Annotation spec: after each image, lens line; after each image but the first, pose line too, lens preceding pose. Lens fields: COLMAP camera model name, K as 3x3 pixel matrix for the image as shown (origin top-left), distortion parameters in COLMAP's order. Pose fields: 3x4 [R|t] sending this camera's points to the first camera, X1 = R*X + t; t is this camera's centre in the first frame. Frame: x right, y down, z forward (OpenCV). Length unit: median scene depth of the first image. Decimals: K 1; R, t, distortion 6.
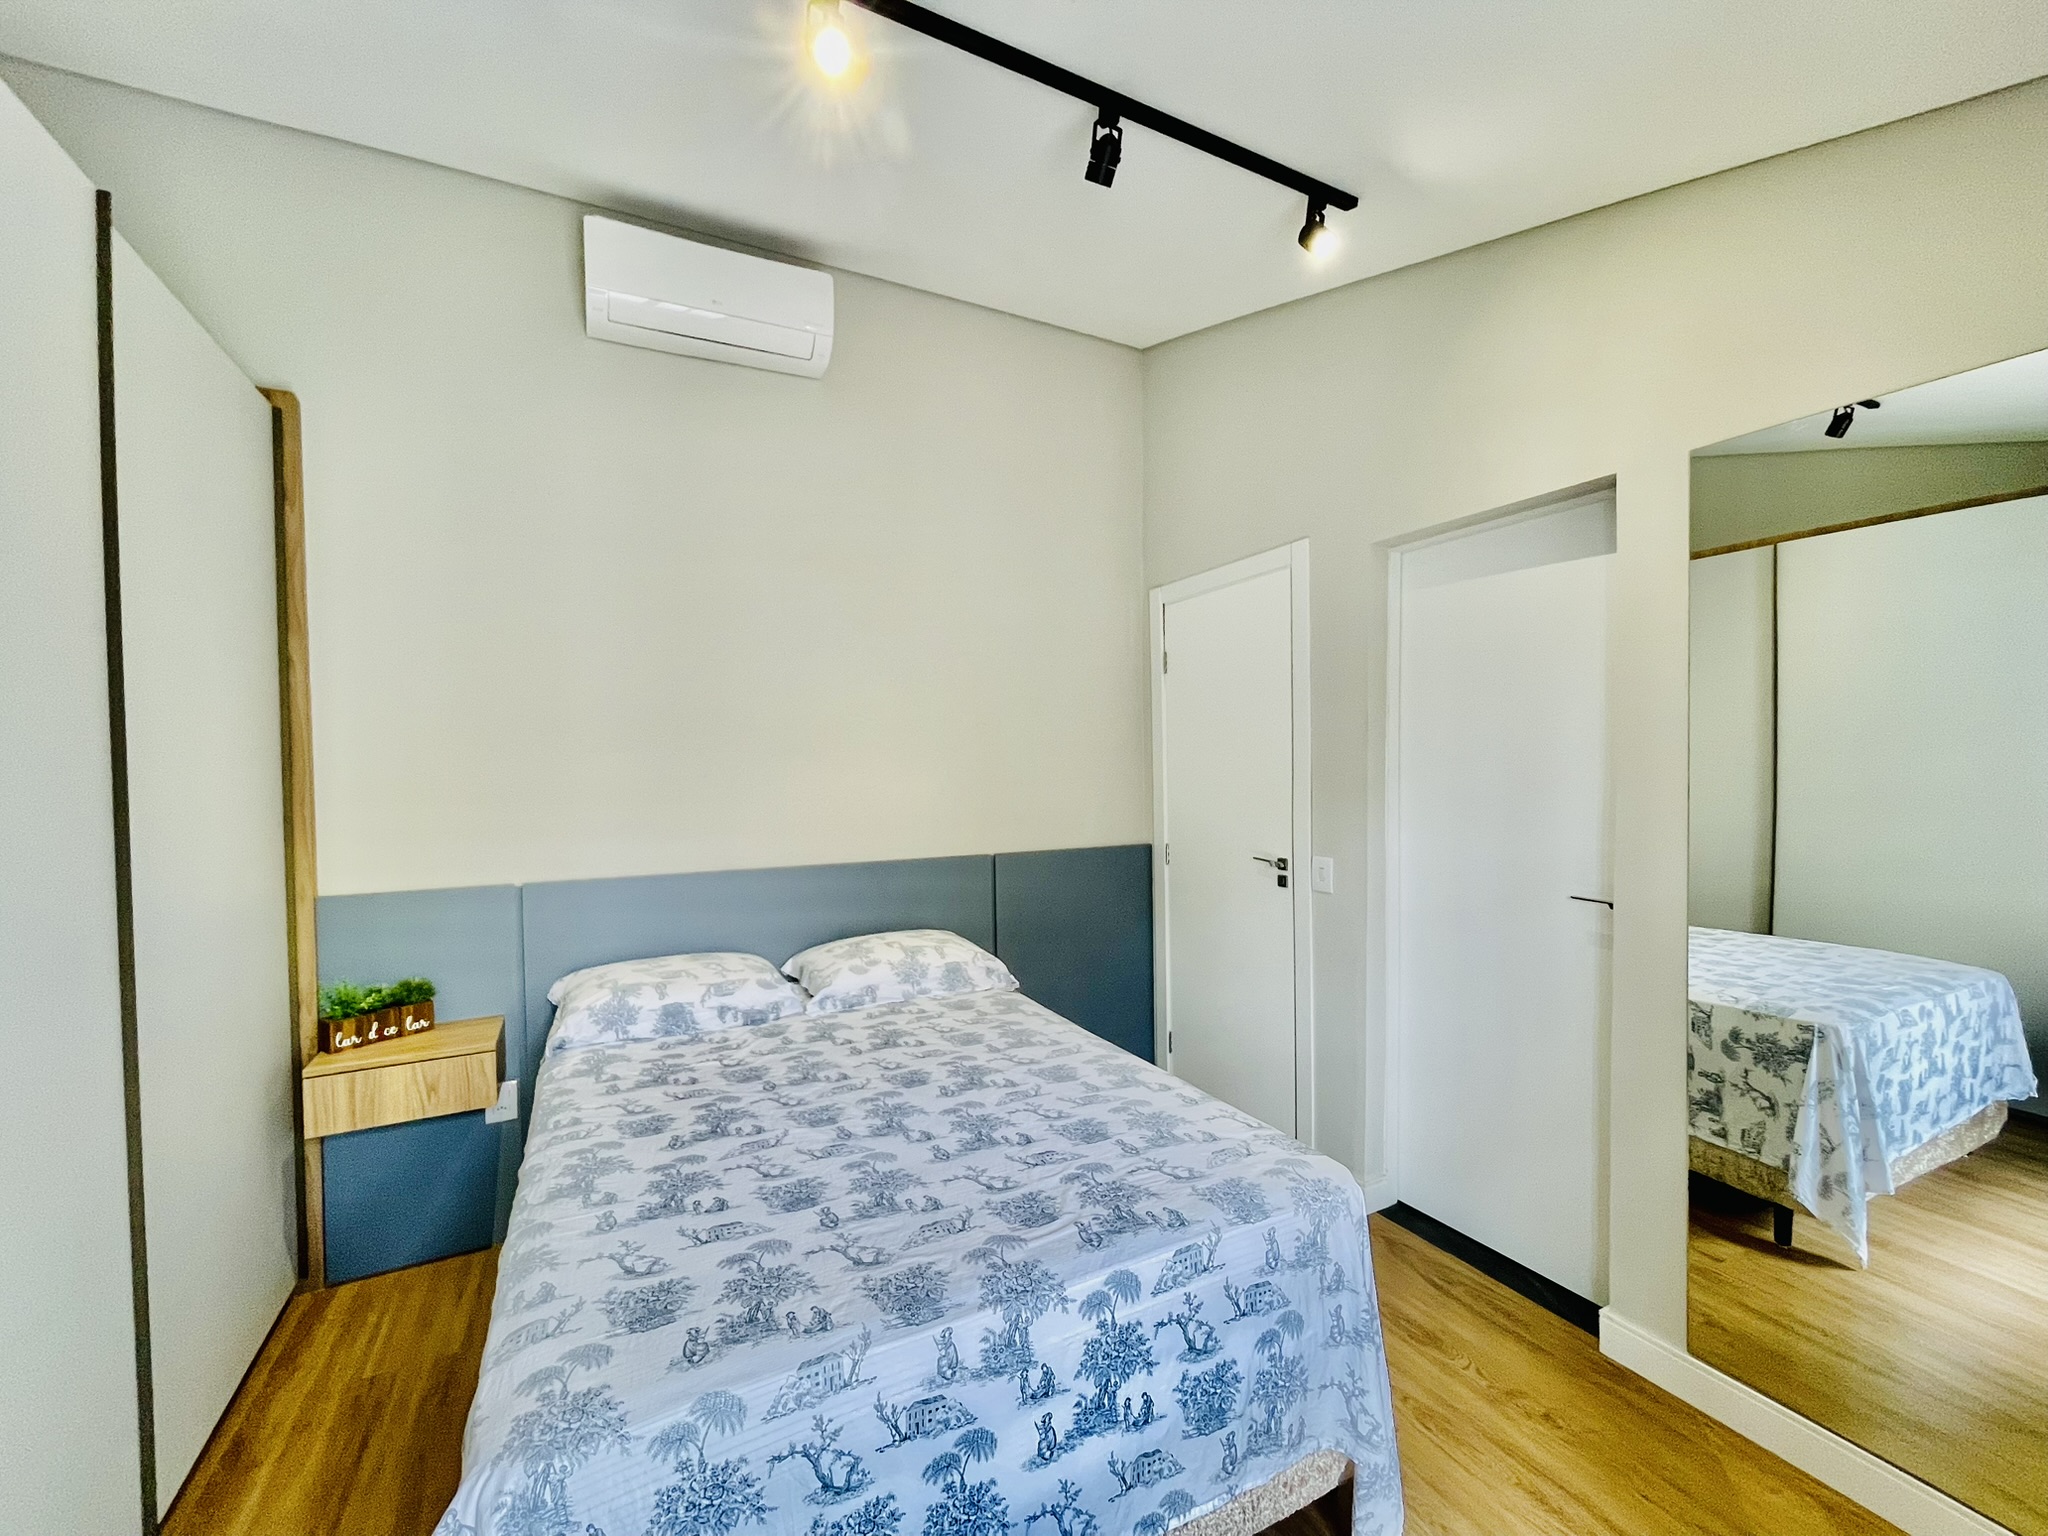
lens RADIAL K [[827.4, 0, 1003.9], [0, 827.4, 771.1], [0, 0, 1]] dist [-0.006112, 0.004060]
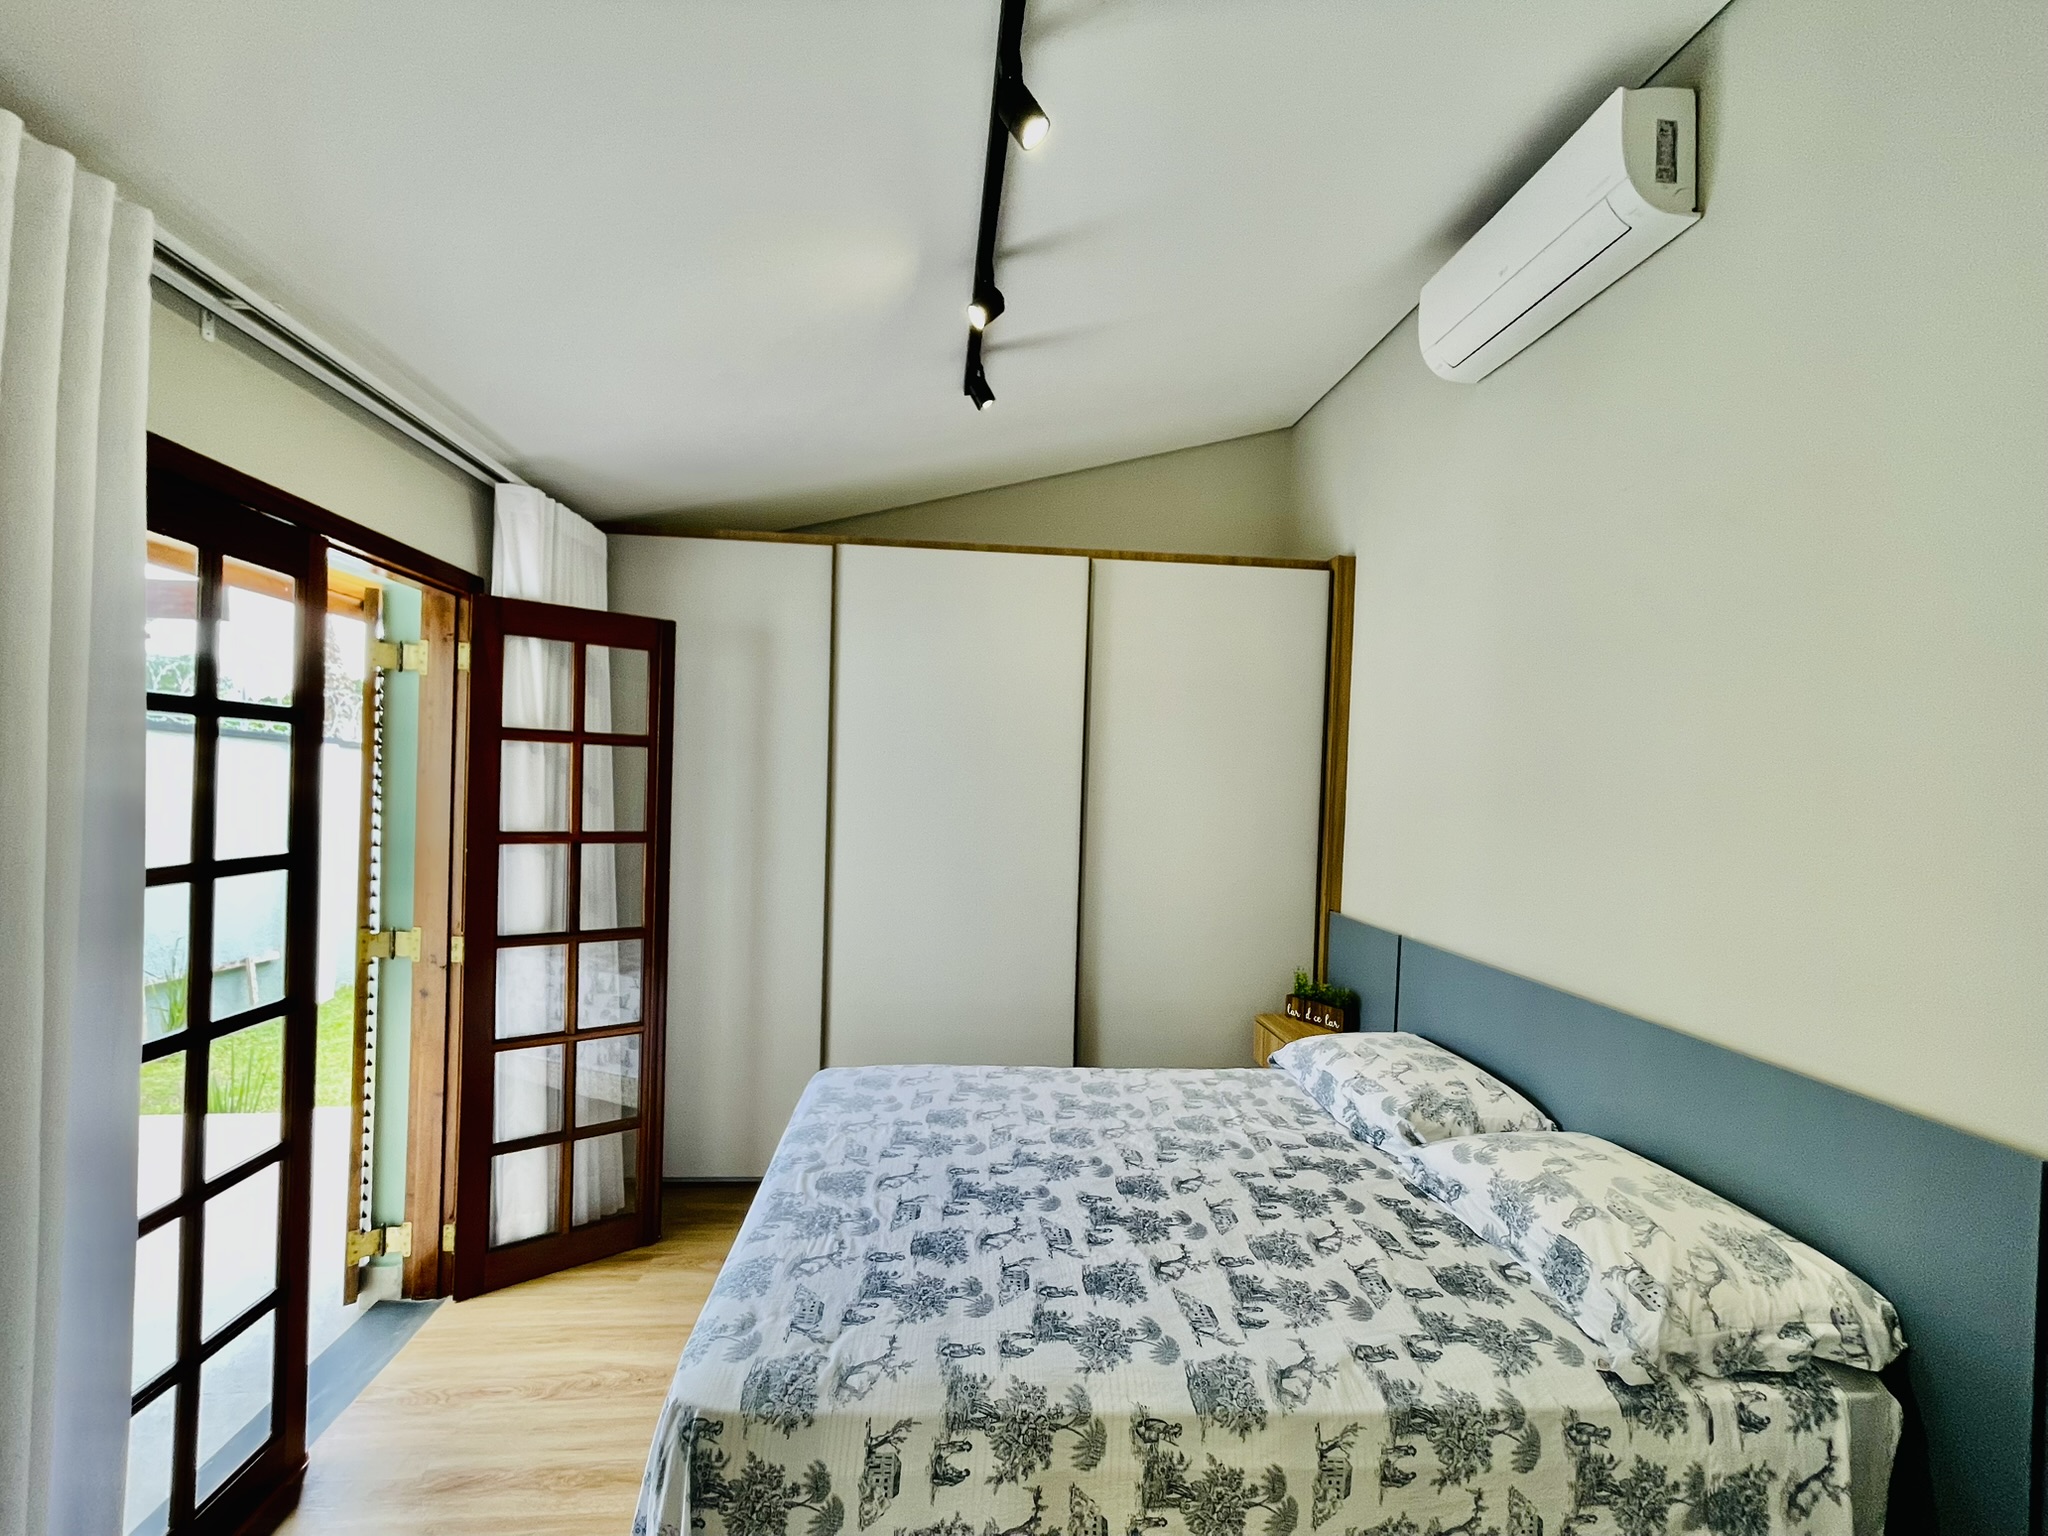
lens RADIAL K [[827.4, 0, 1010.1], [0, 827.4, 756.3], [0, 0, 1]] dist [-0.006112, 0.004060]
pose [[-0.364713, -0.023329, -0.930828, 0.828249], [-0.034637, 0.999334, -0.011475, -0.091327], [0.930475, 0.028056, -0.365278, 1.227136]]
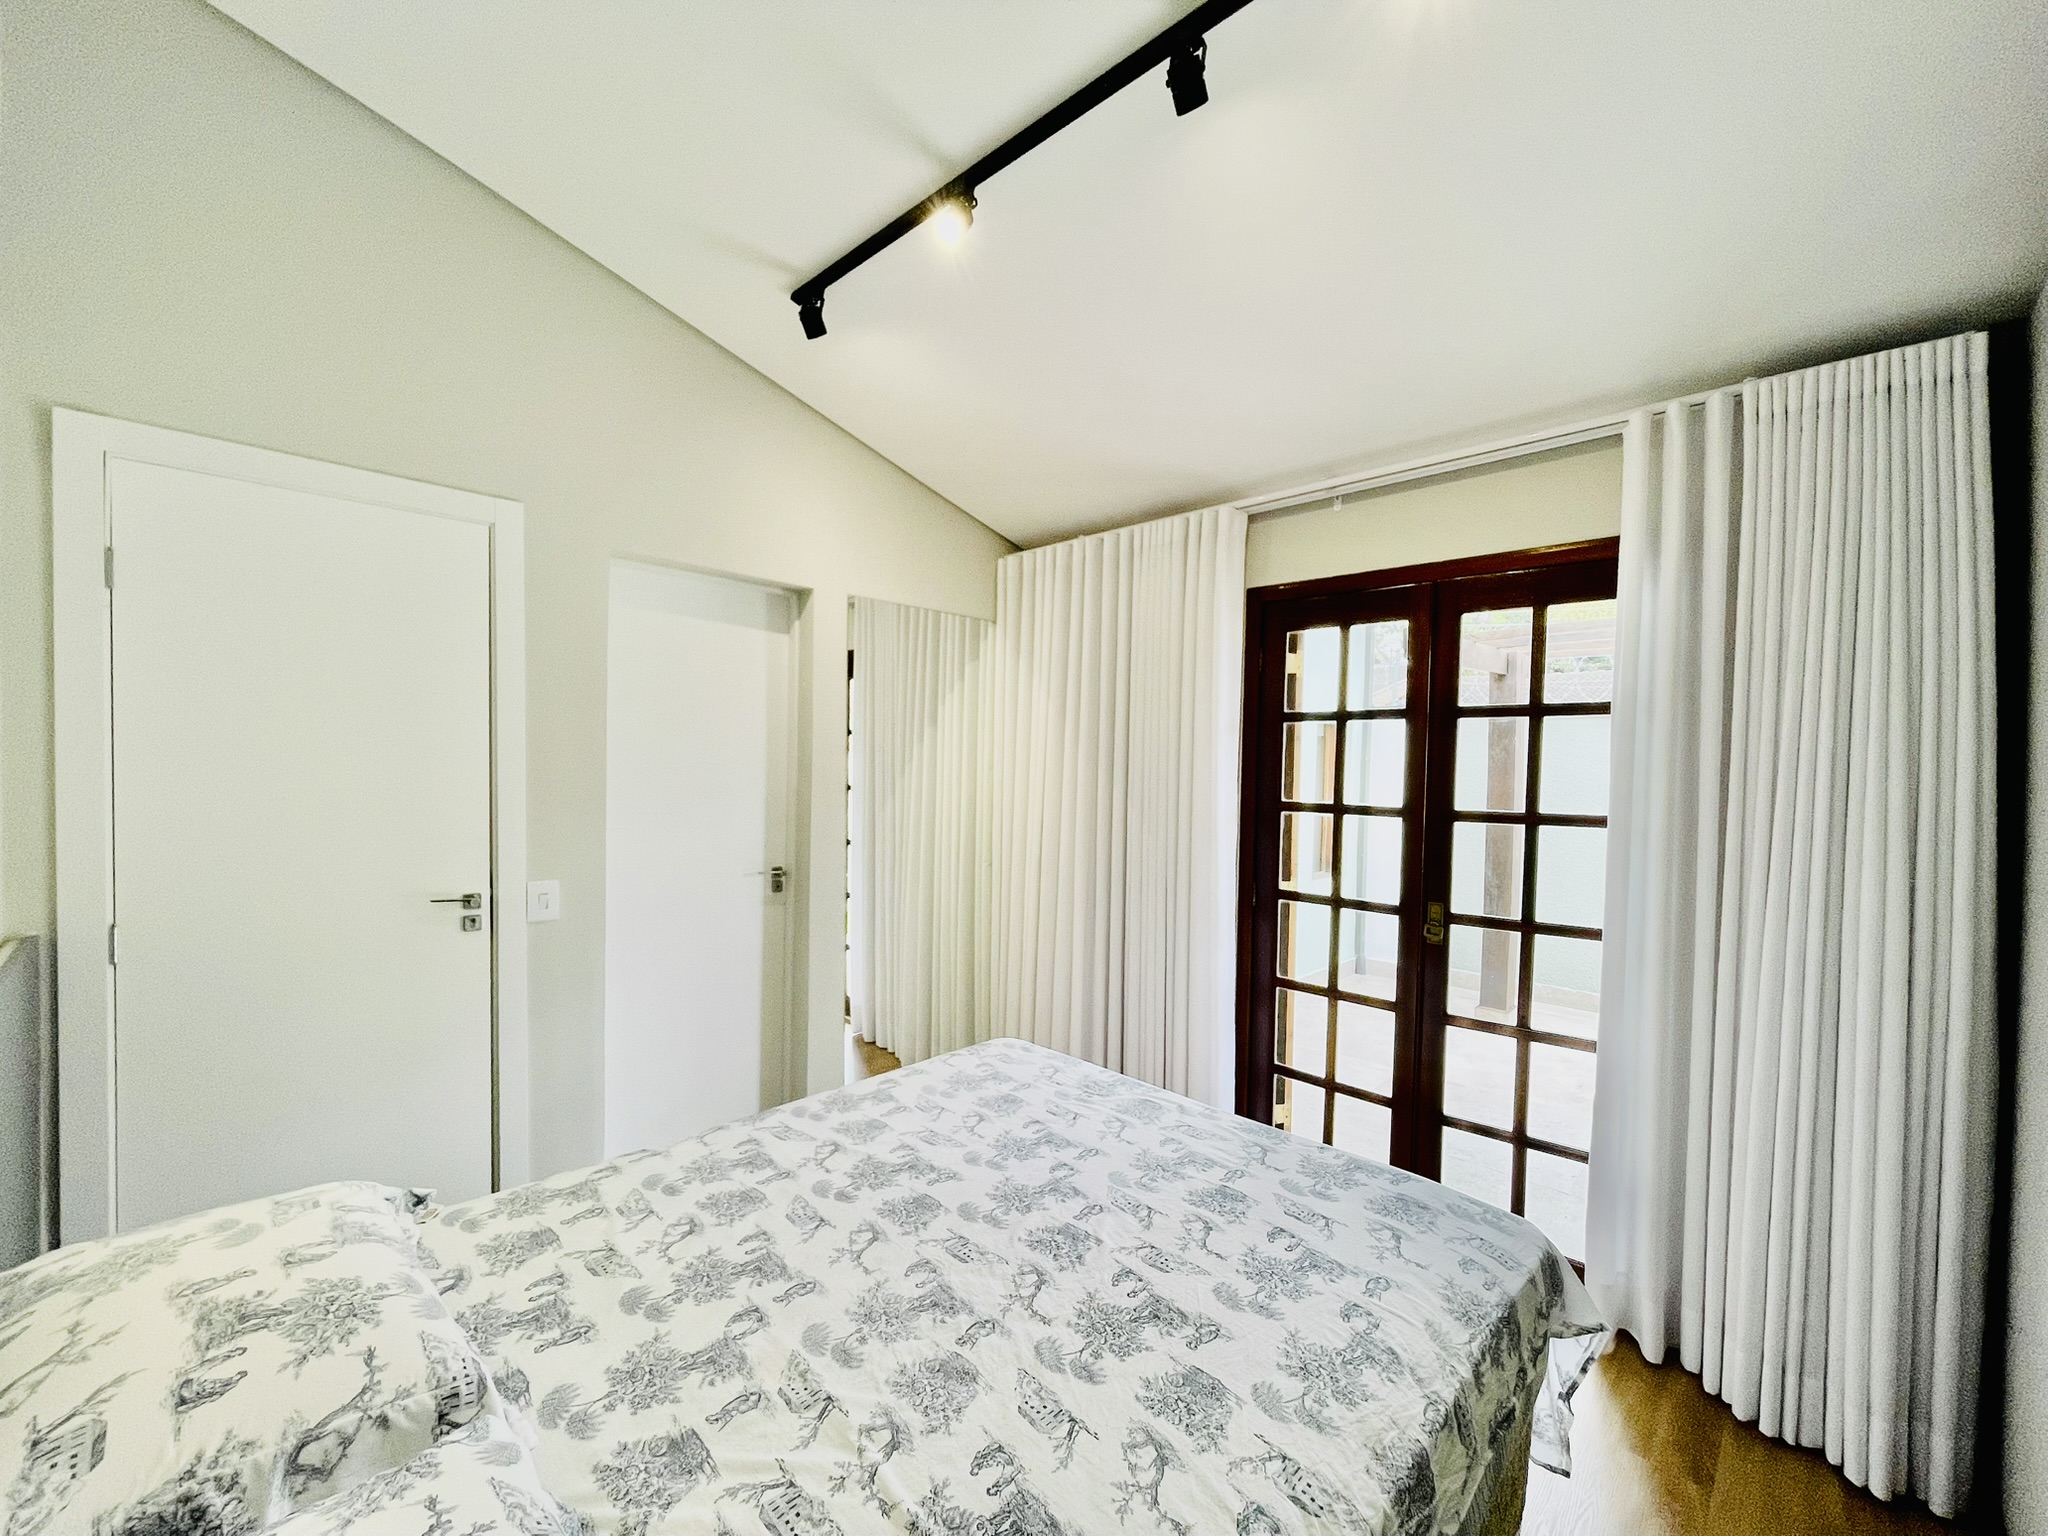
lens RADIAL K [[827.4, 0, 1010.0], [0, 827.4, 786.5], [0, 0, 1]] dist [-0.006112, 0.004060]
pose [[-0.328188, -0.012218, 0.944533, -0.858285], [-0.008242, 0.999915, 0.010070, -0.010941], [-0.944576, -0.004480, -0.328261, 1.200815]]
